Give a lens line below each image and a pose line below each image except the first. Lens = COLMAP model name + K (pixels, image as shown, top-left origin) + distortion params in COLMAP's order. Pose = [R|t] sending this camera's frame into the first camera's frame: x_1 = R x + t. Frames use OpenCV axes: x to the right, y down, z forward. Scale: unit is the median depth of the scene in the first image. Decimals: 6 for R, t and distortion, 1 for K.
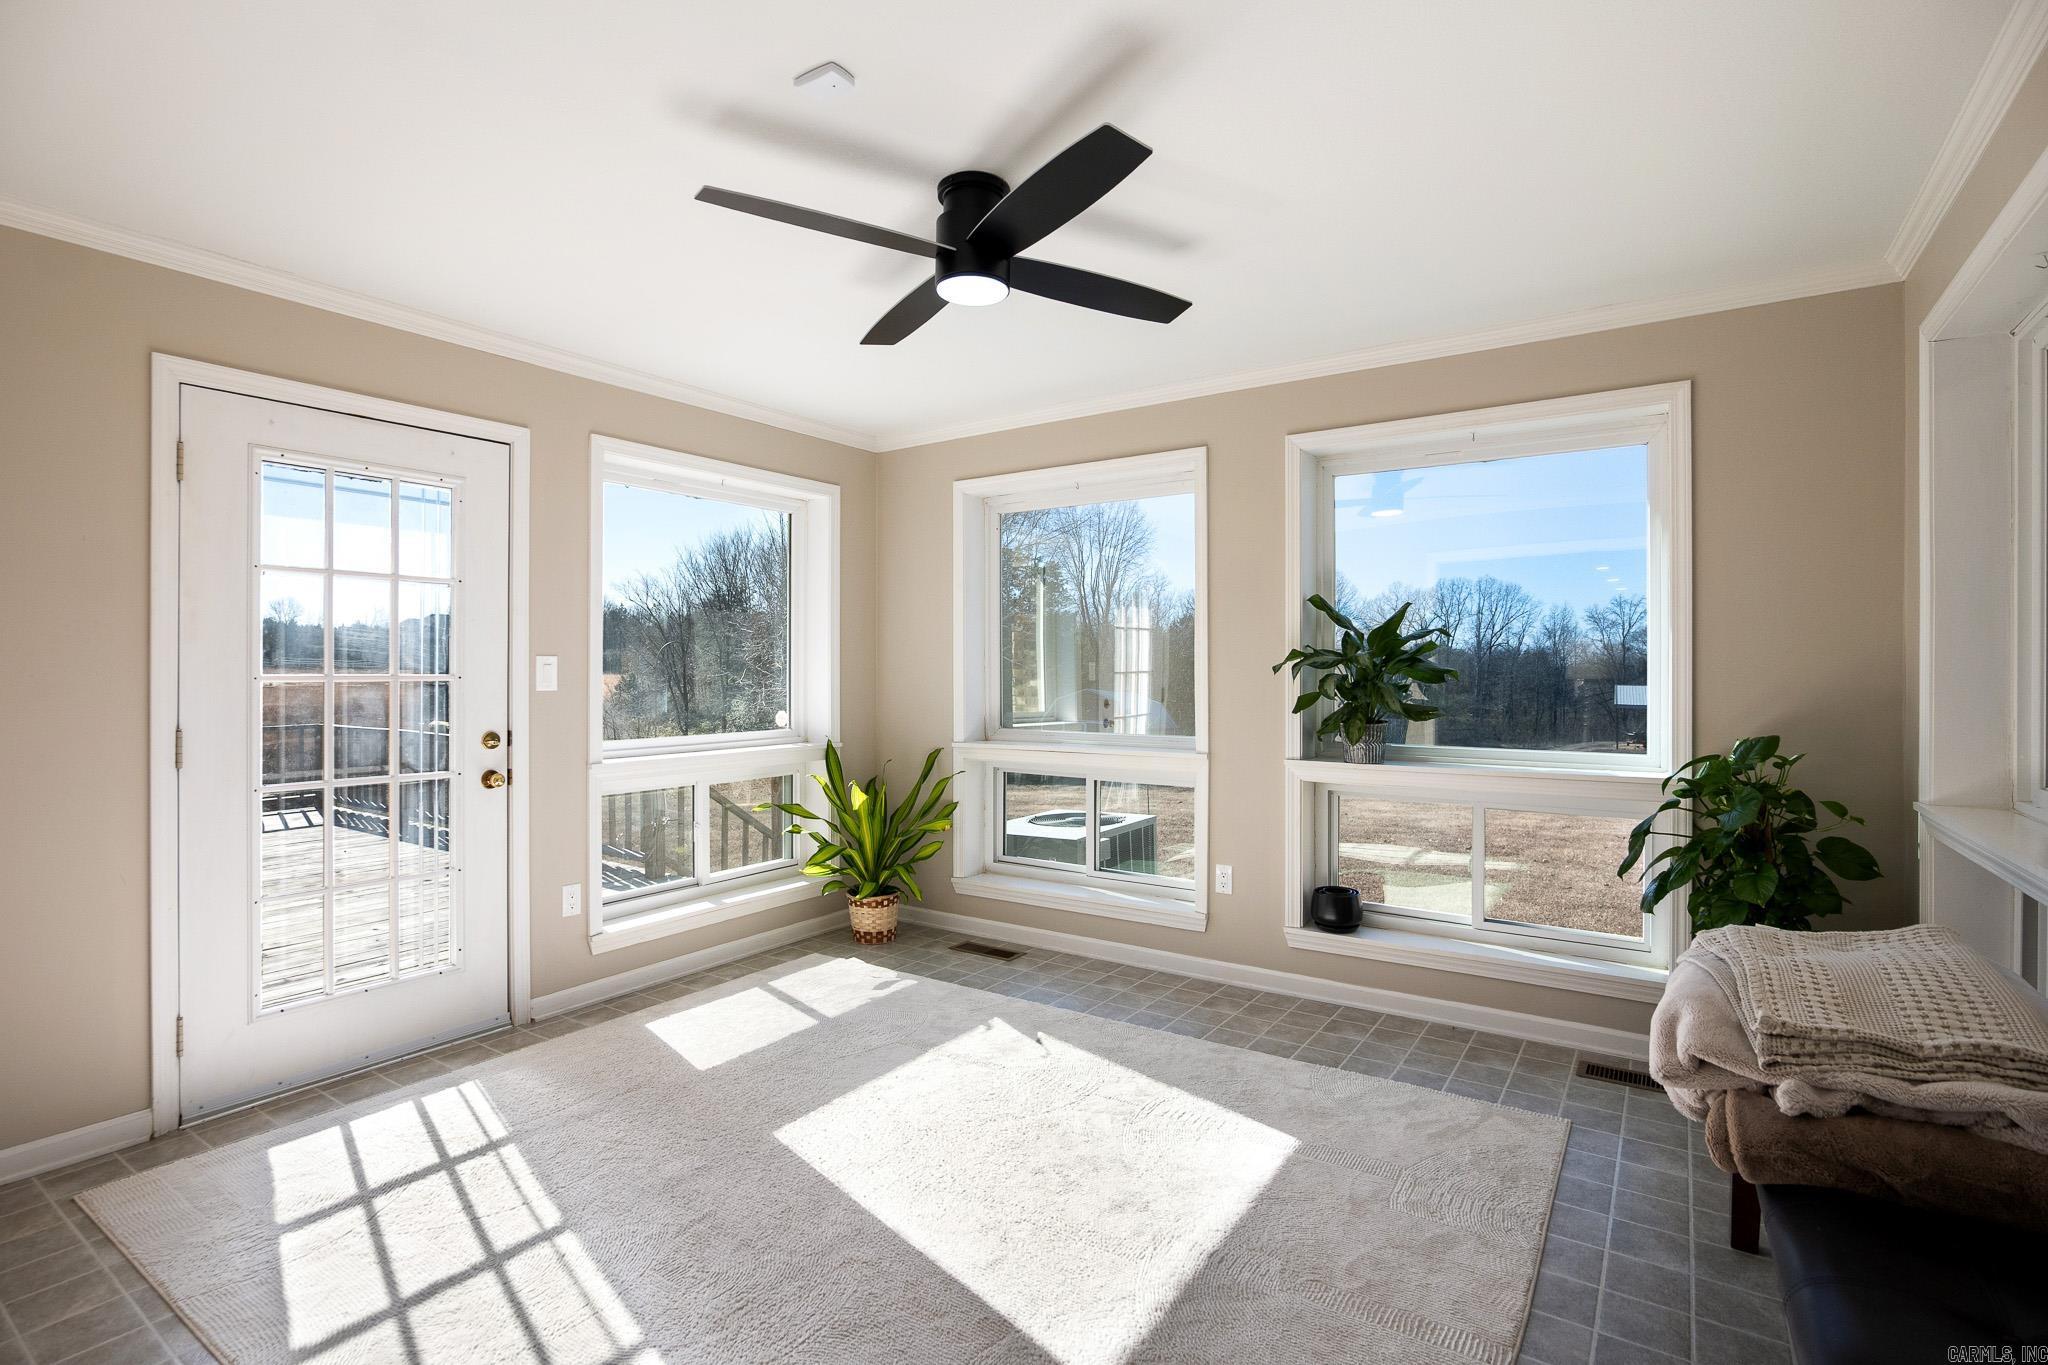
lens RADIAL K [[959.3, 0, 1021.0], [0, 959.3, 681.3], [0, 0, 1]] dist [-0.020041, 0.004748]
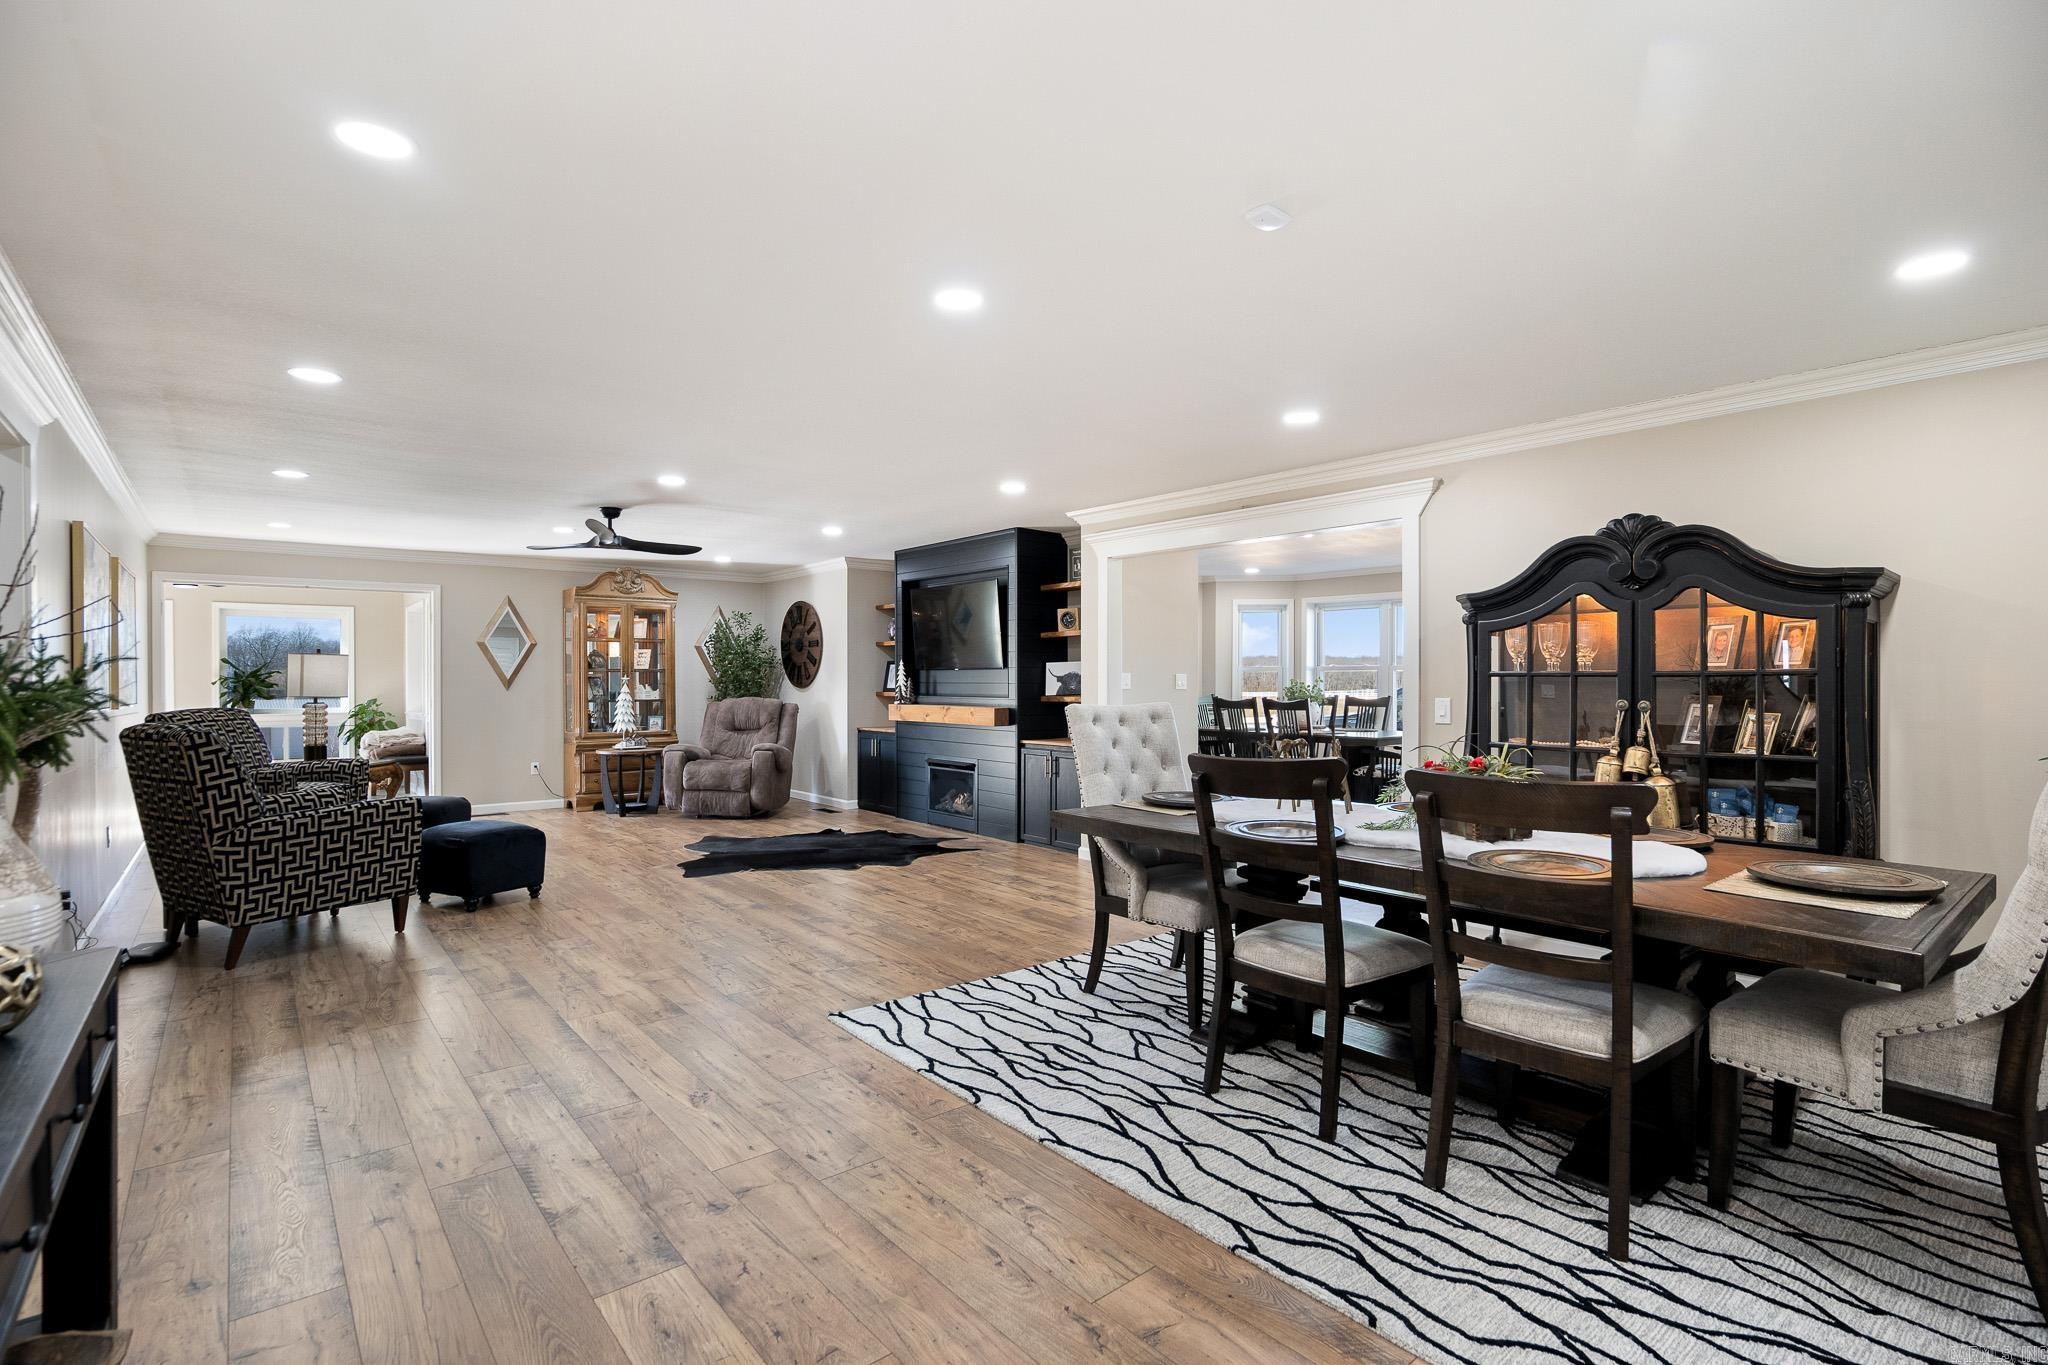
lens RADIAL K [[959.3, 0, 1021.0], [0, 959.3, 681.3], [0, 0, 1]] dist [-0.020041, 0.004748]
pose [[0.274817, 0.001076, 0.961496, -1.452688], [0.013630, 0.999895, -0.005015, 0.022420], [-0.961400, 0.014483, 0.274774, -1.710649]]
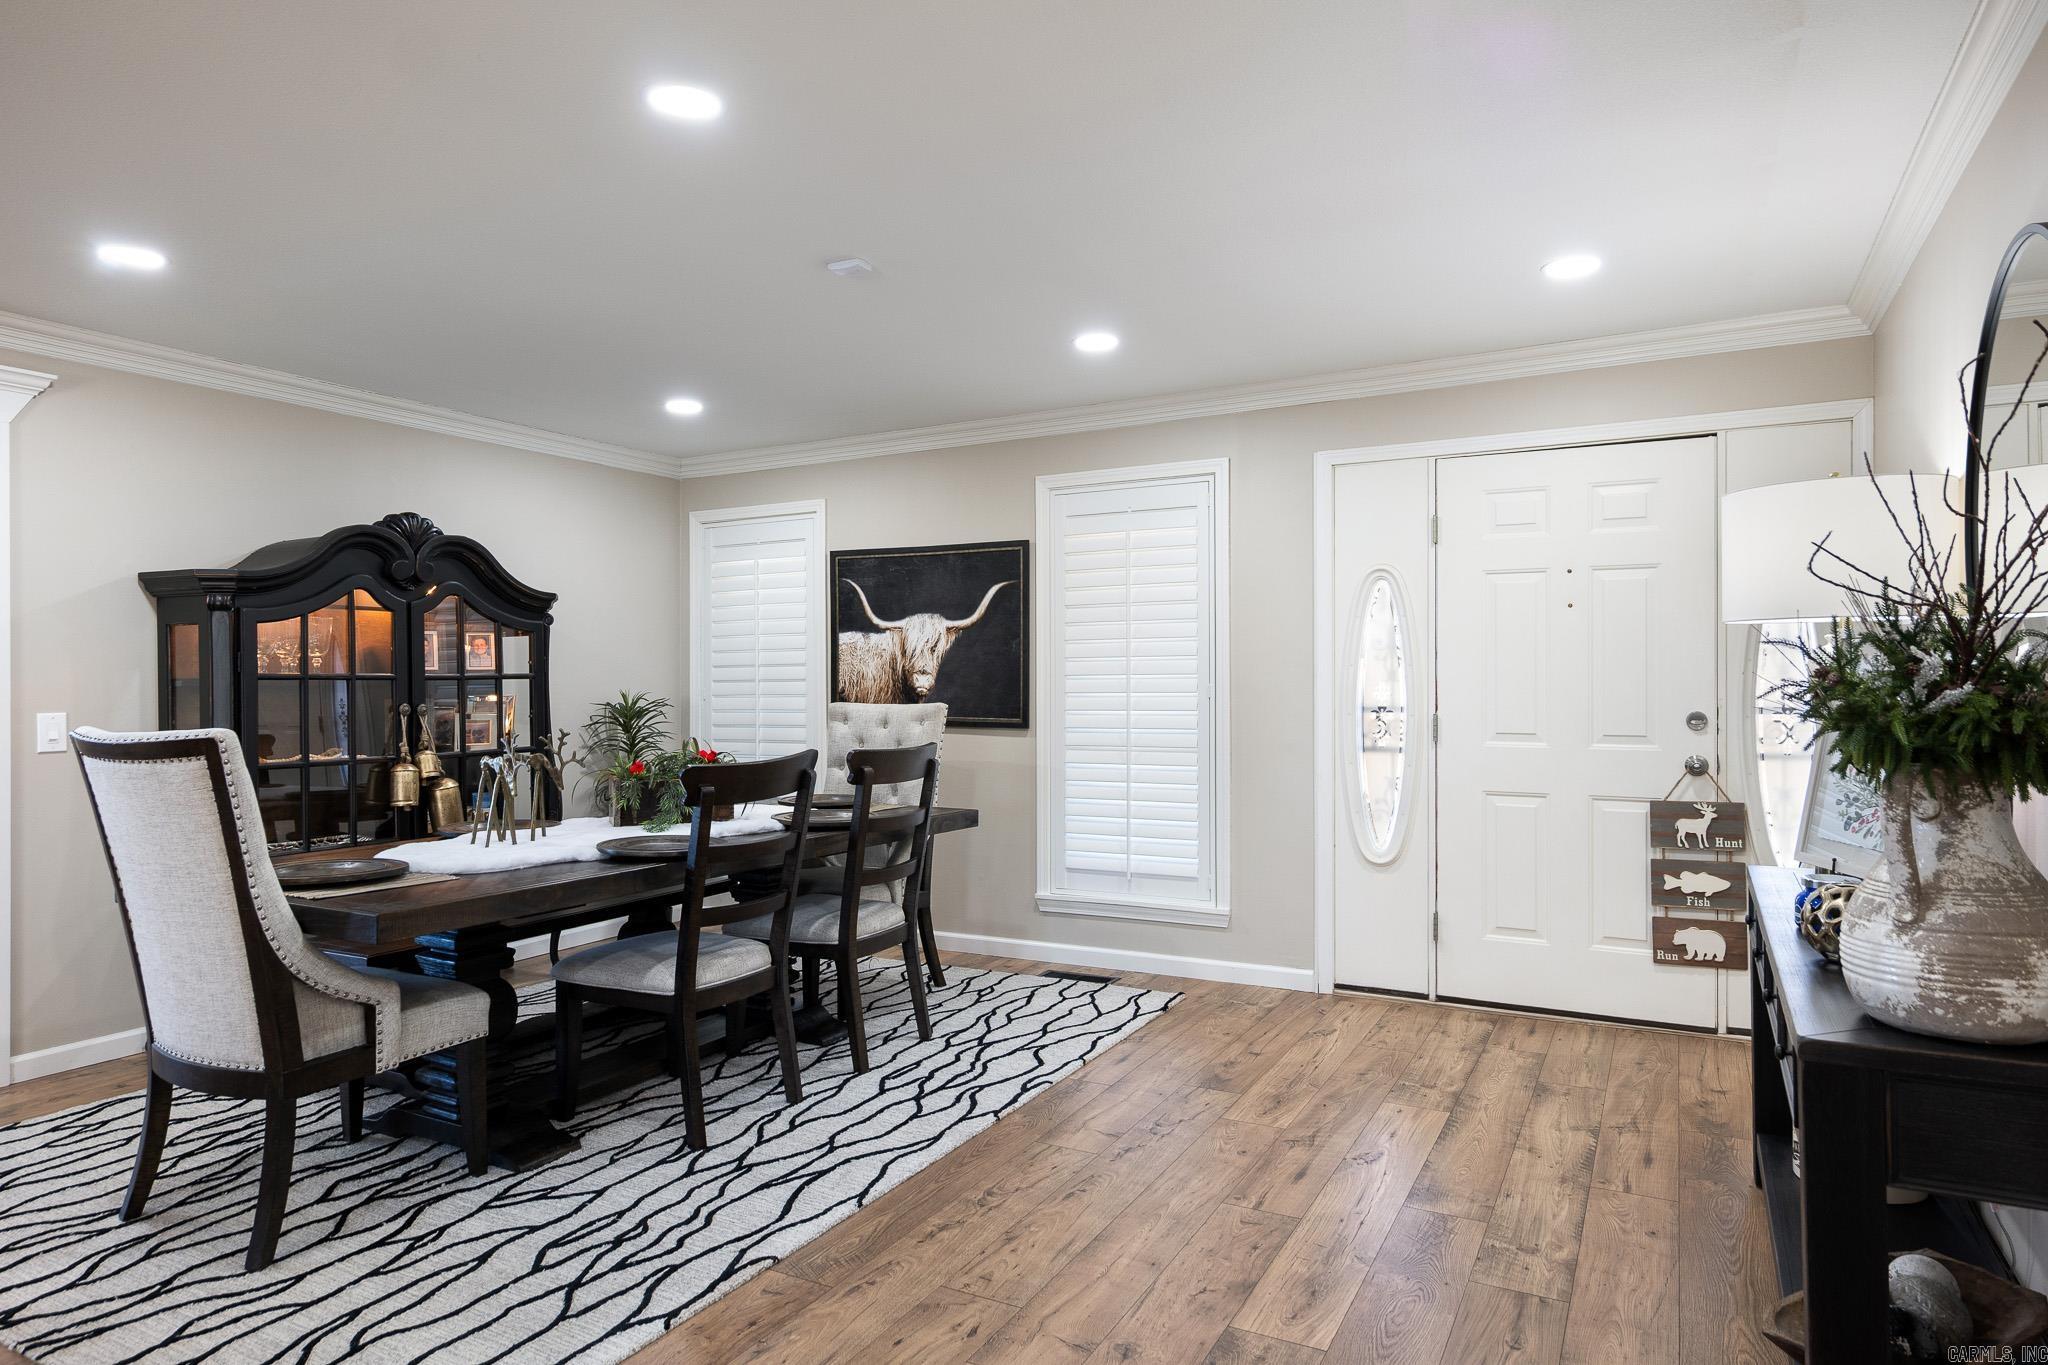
lens RADIAL K [[1217.0, 0, 1034.1], [0, 1217.0, 674.5], [0, 0, 1]] dist [-0.000125, 0.000036]
pose [[-0.993824, 0.008585, -0.110639, -0.926367], [0.007810, 0.999942, 0.007437, 0.013840], [0.110697, 0.006527, -0.993833, -0.929580]]
